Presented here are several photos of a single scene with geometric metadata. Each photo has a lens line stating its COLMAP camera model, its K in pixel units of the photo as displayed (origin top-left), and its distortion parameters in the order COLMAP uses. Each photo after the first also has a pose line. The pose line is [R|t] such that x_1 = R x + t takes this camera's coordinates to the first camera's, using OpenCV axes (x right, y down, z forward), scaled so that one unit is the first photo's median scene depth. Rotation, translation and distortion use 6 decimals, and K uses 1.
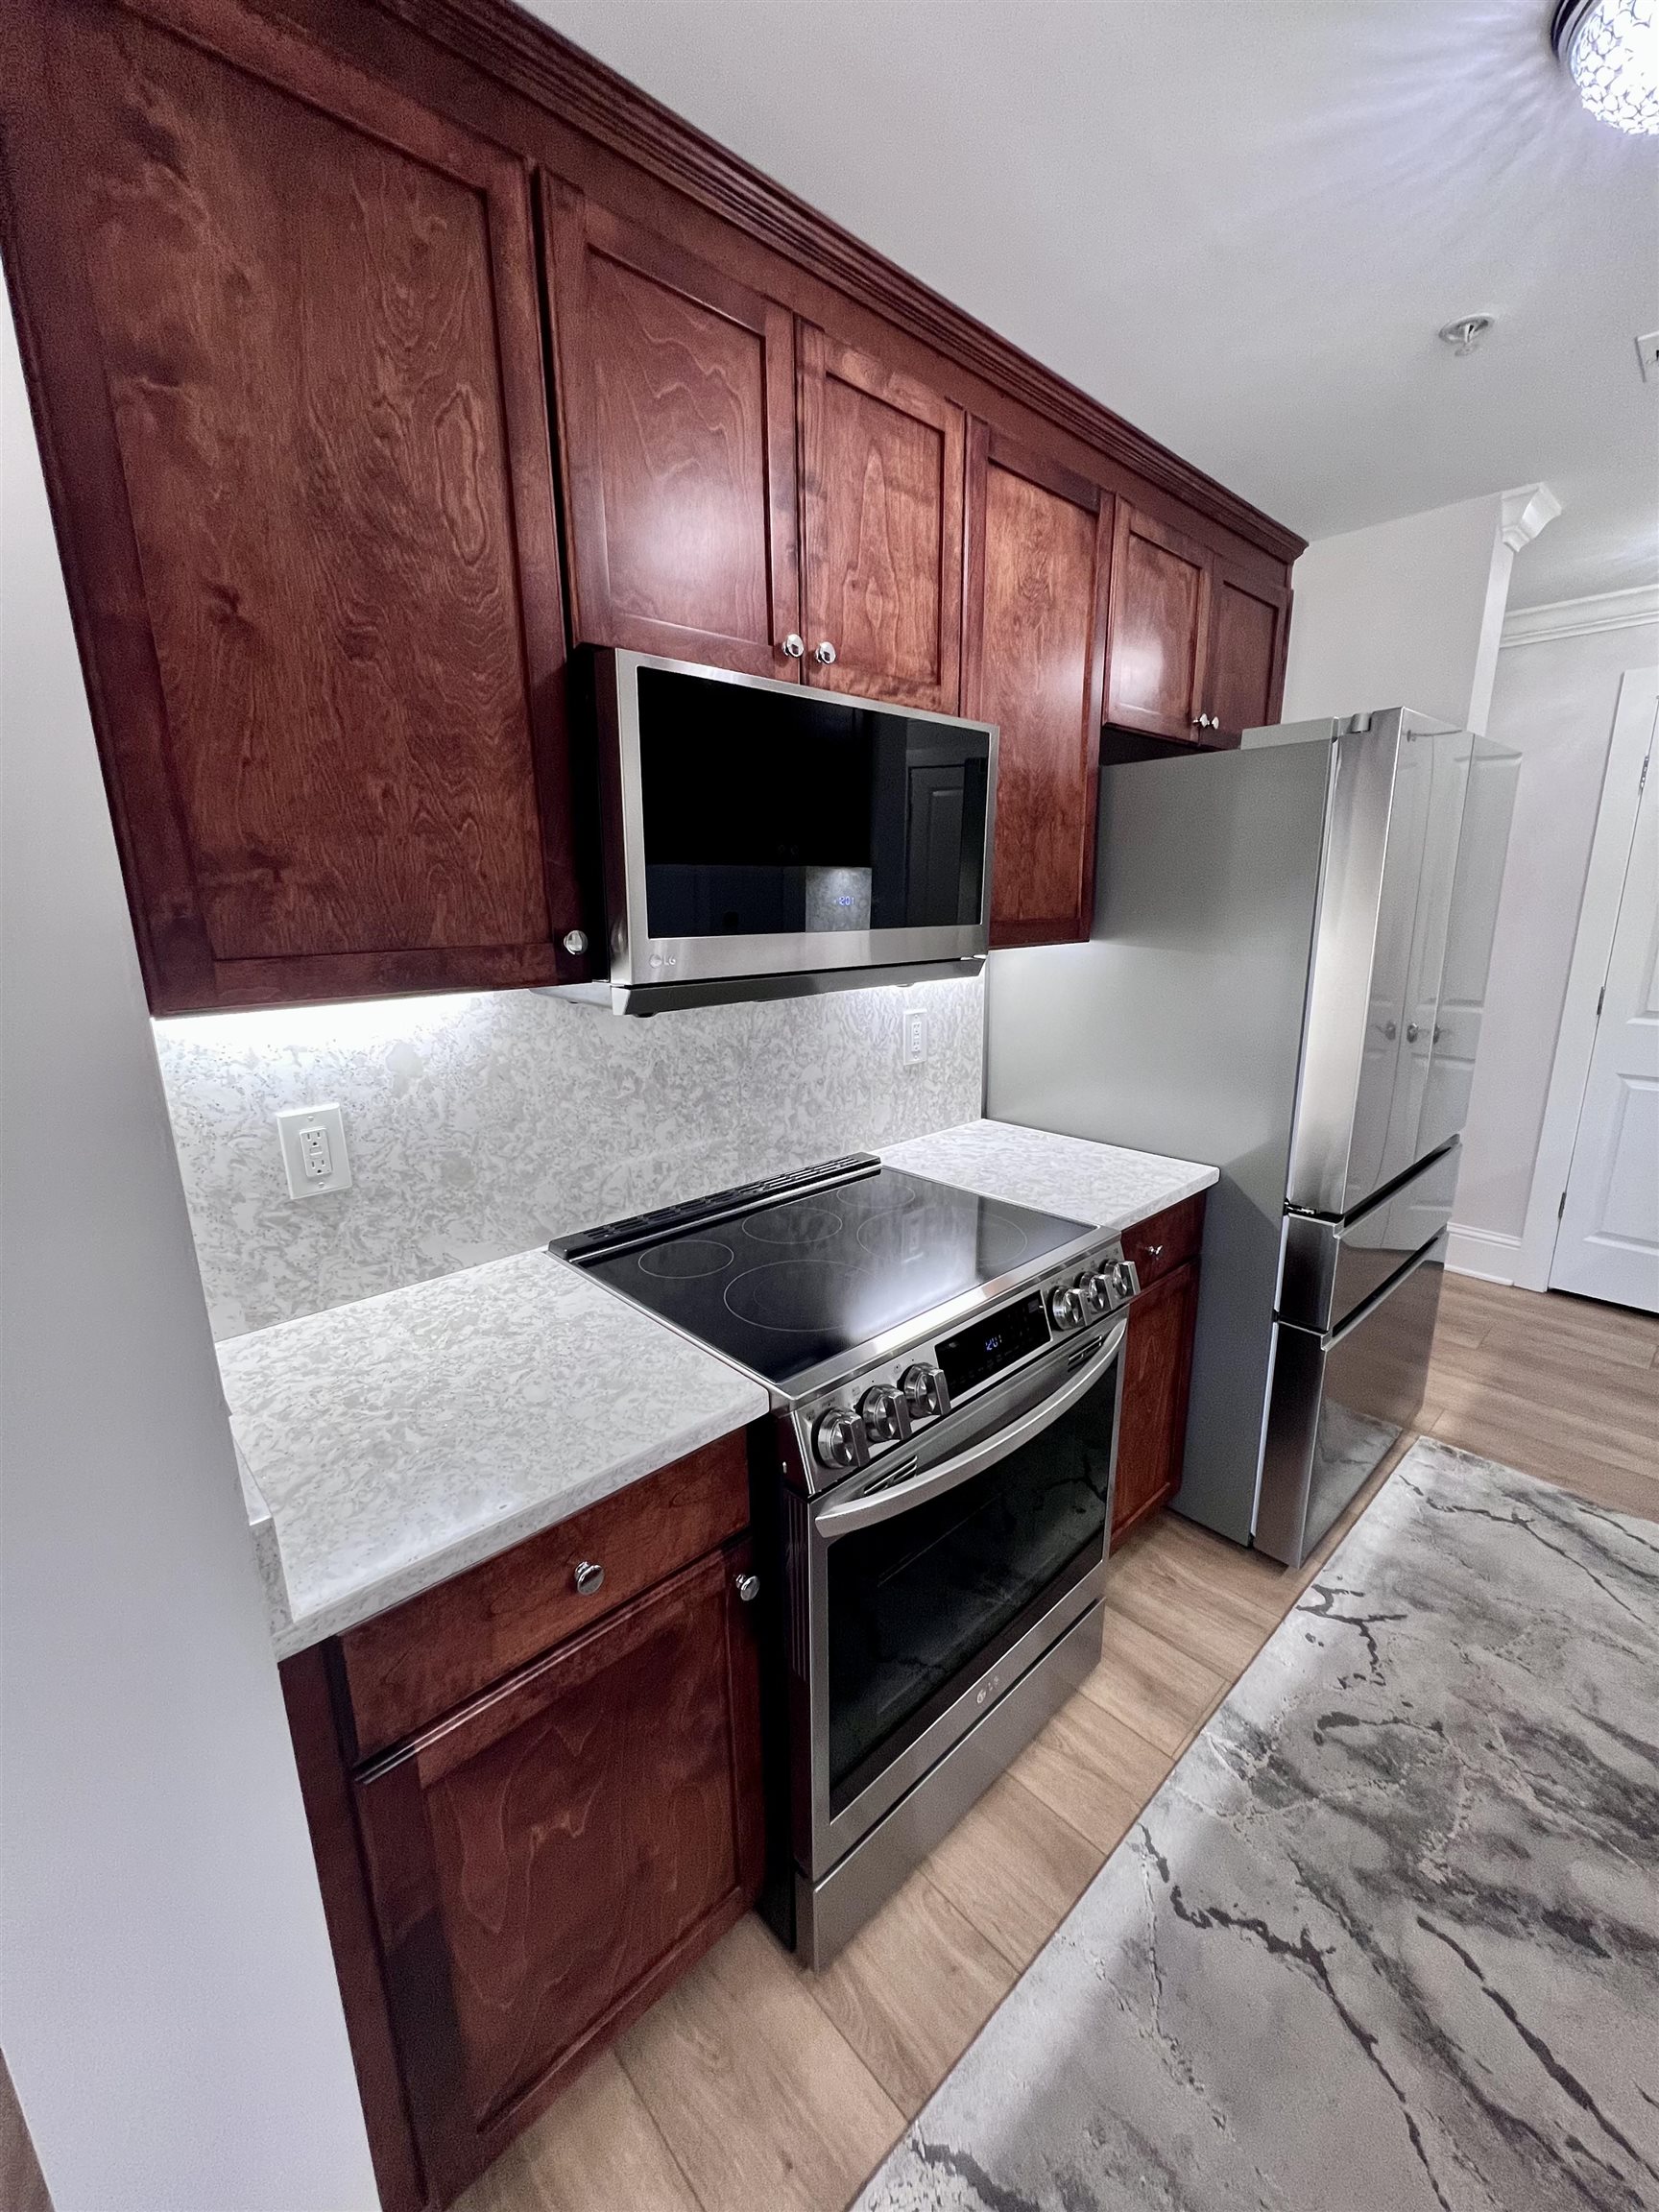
lens RADIAL K [[888.7, 0, 830.9], [0, 888.7, 1104.8], [0, 0, 1]] dist [0.000981, 0.000091]
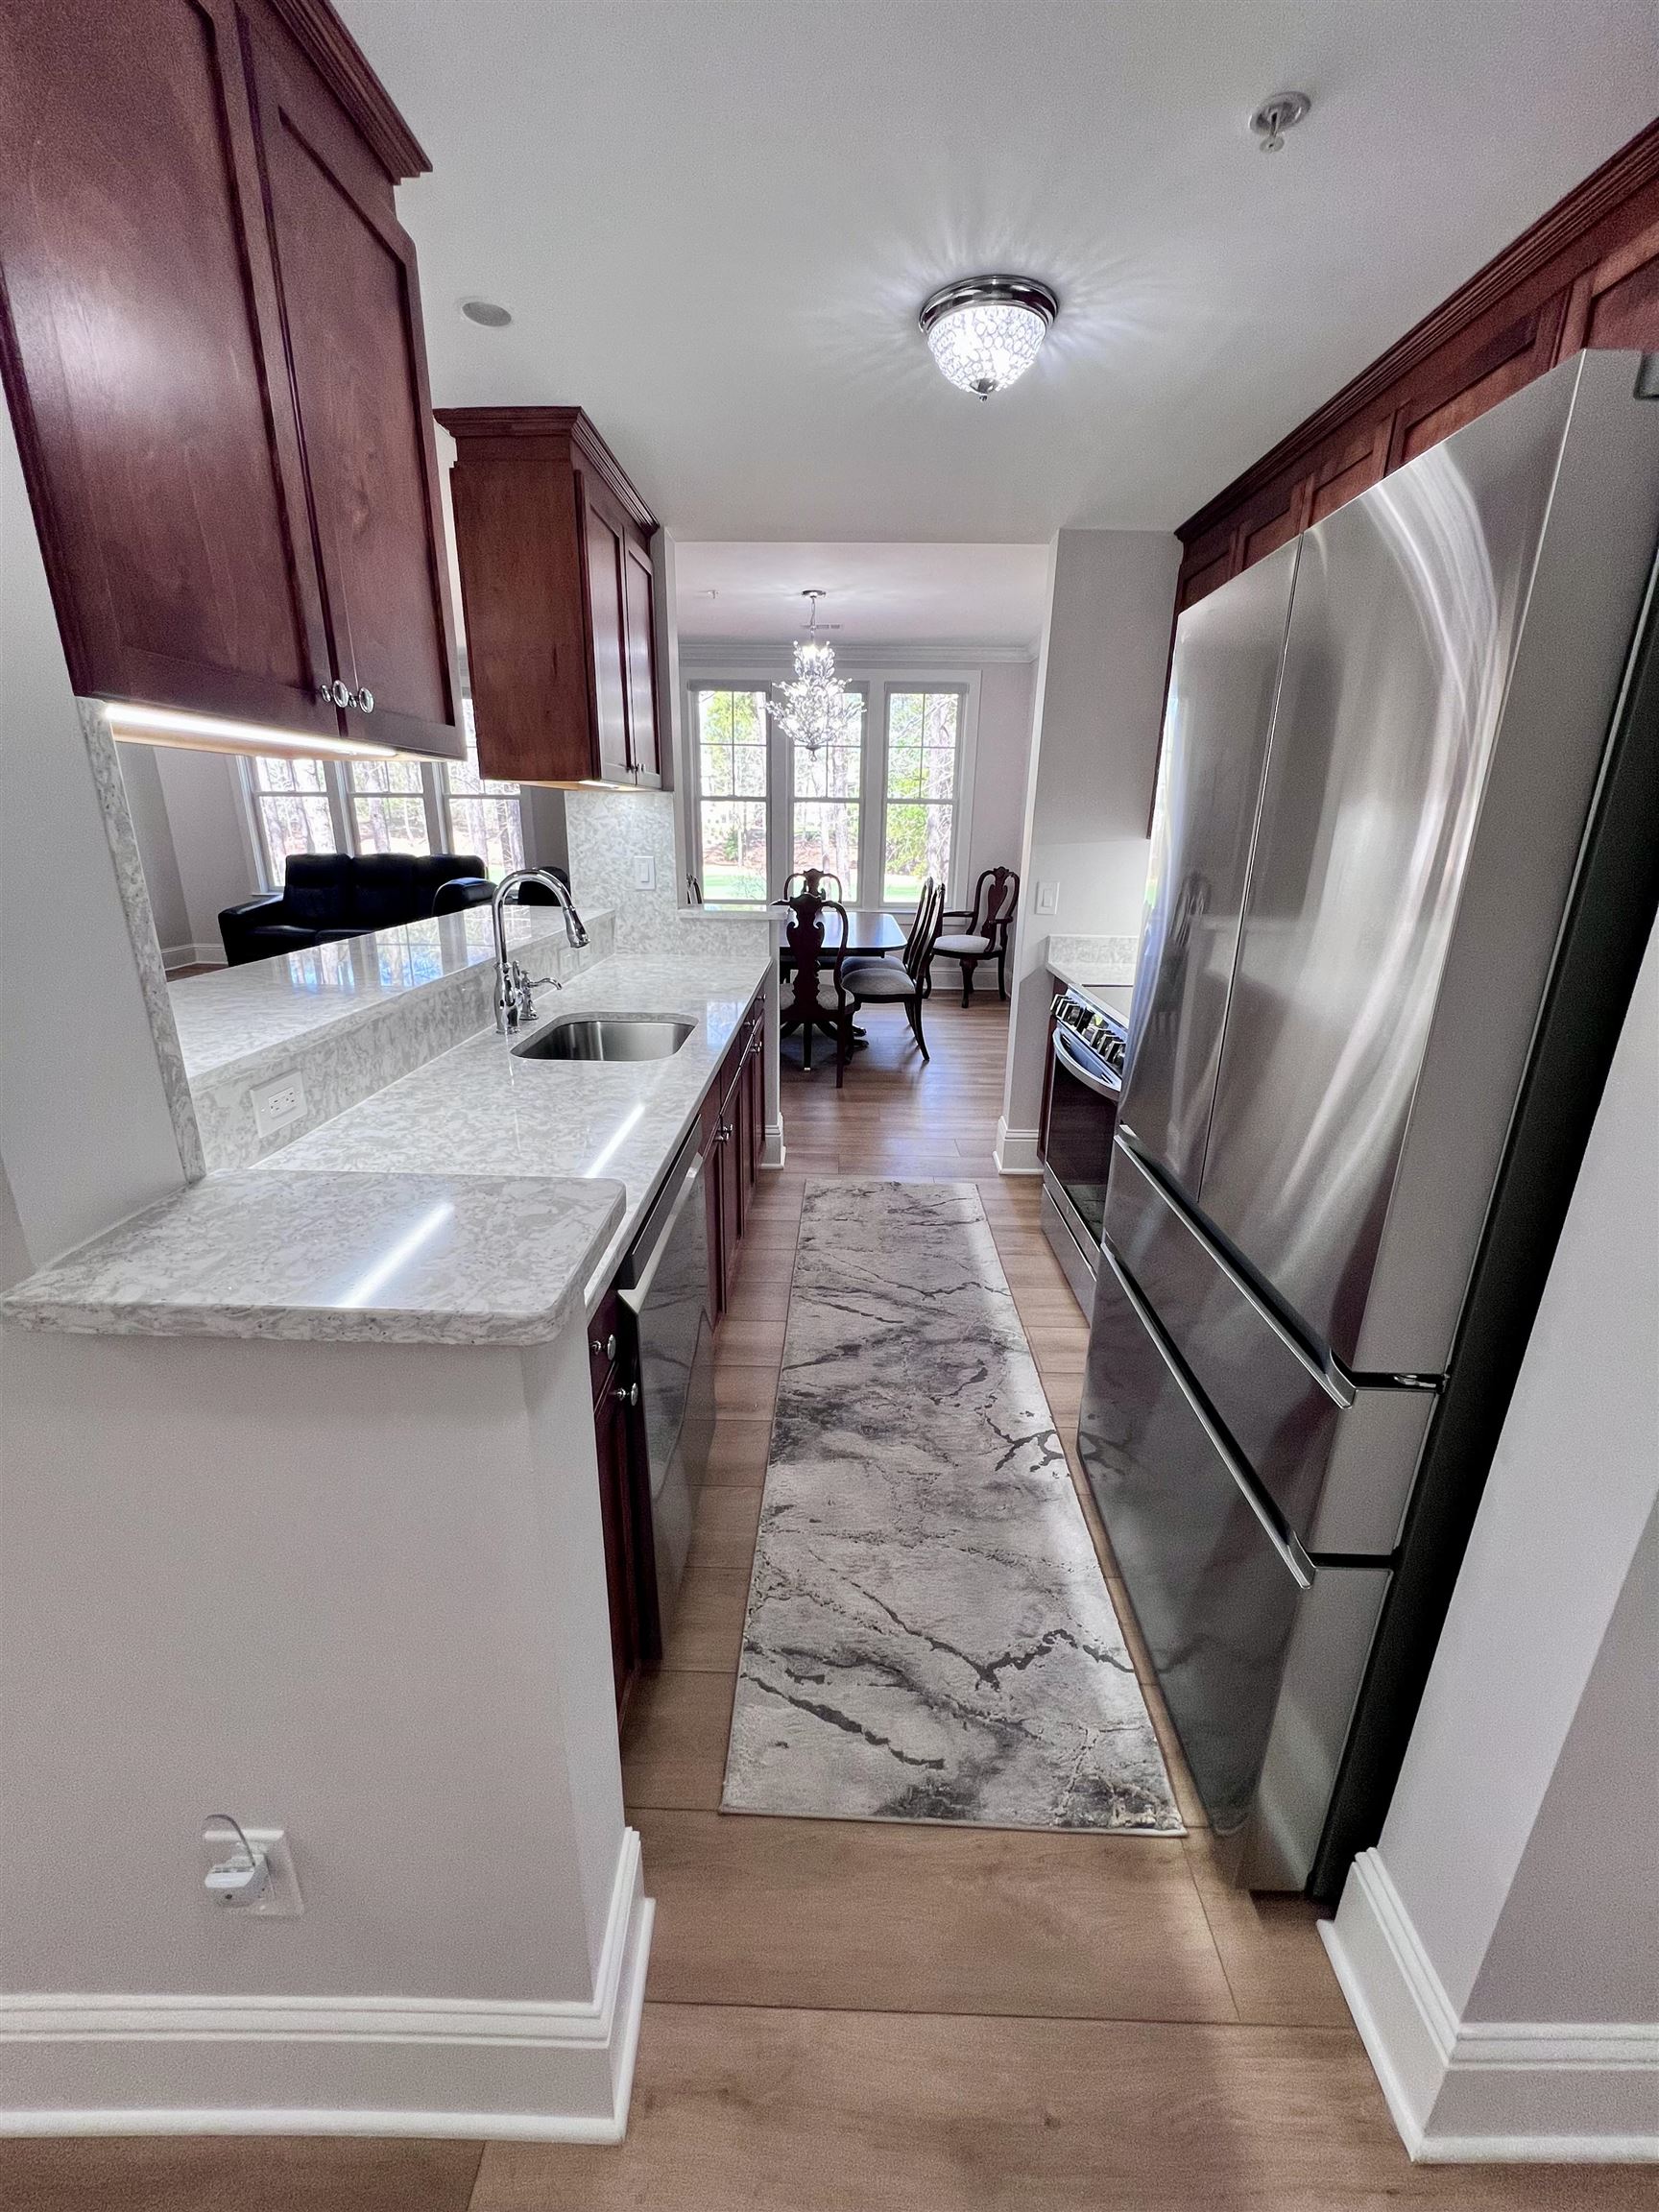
lens RADIAL K [[887.3, 0, 825.7], [0, 887.3, 1106.4], [0, 0, 1]] dist [0.000023, 0.000324]
pose [[-0.699892, 0.222654, -0.678658, 1.668568], [-0.171815, 0.869785, 0.462550, -0.340489], [0.693276, 0.440339, -0.570500, 1.481551]]
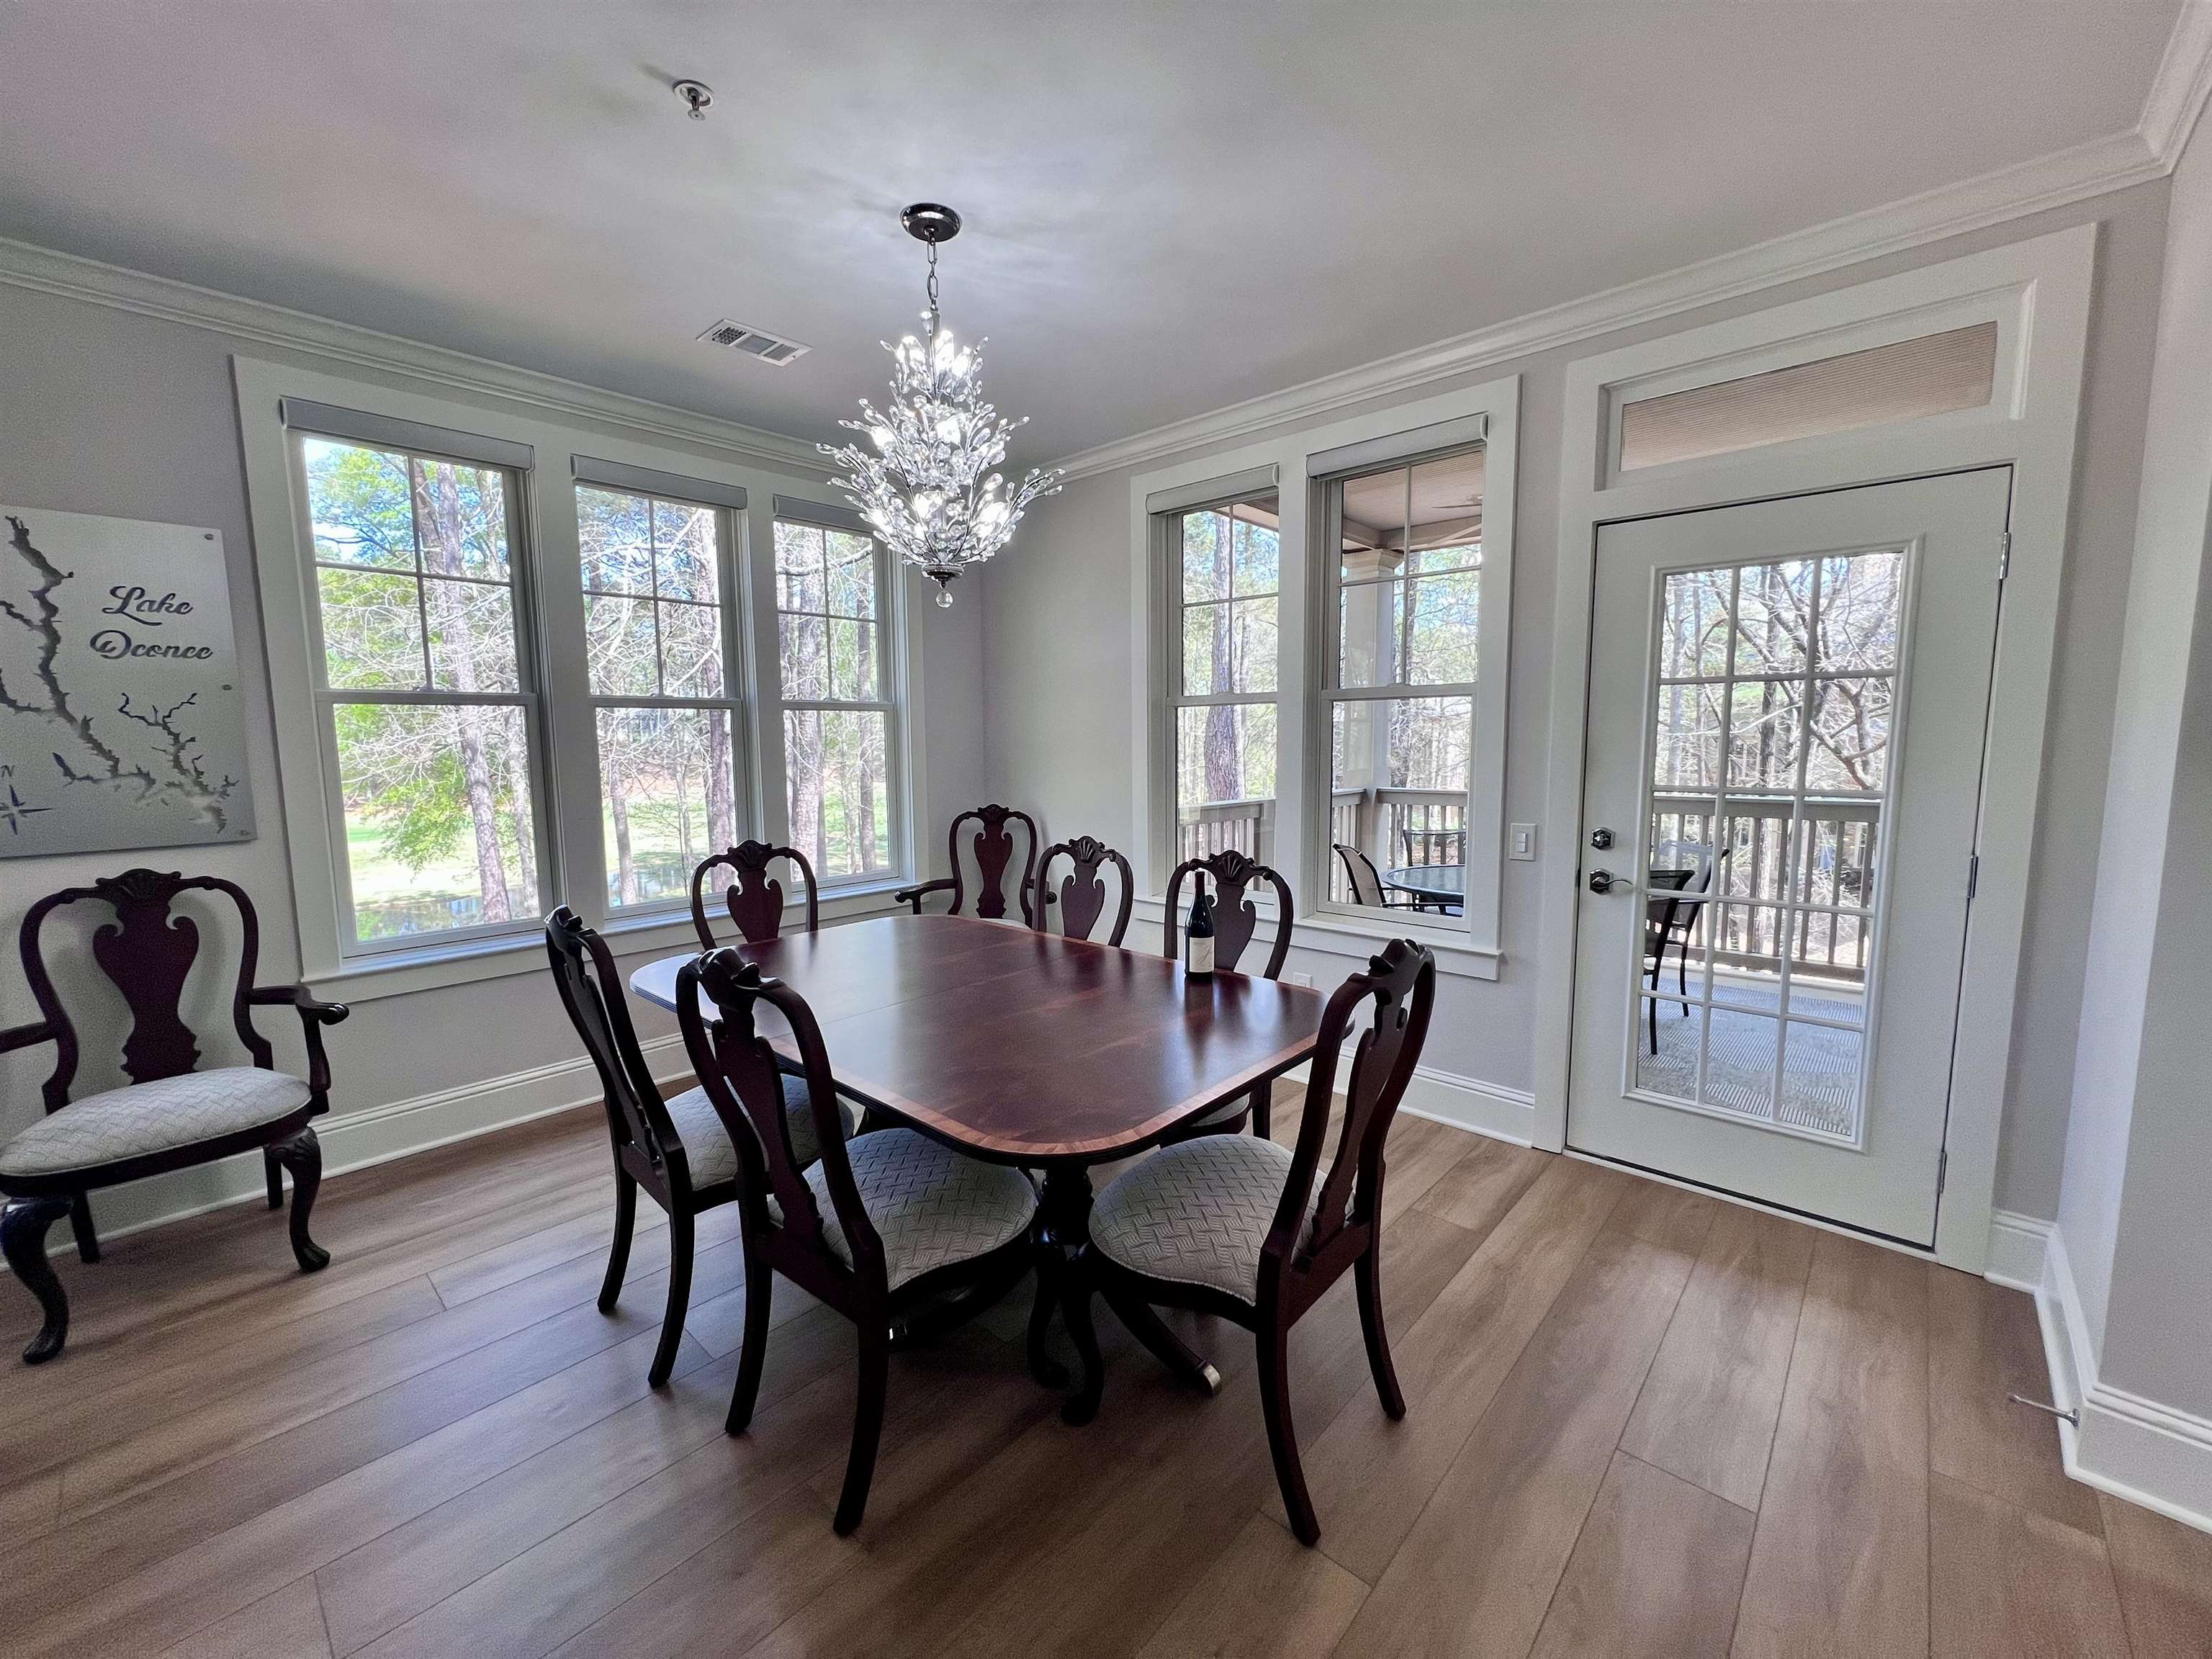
lens RADIAL K [[887.3, 0, 1107.2], [0, 887.3, 836.2], [0, 0, 1]] dist [0.000023, 0.000324]
pose [[0.071475, 0.124082, -0.989694, 0.537784], [-0.224128, 0.968856, 0.105283, 0.258114], [0.971935, 0.214293, 0.097059, -0.940479]]
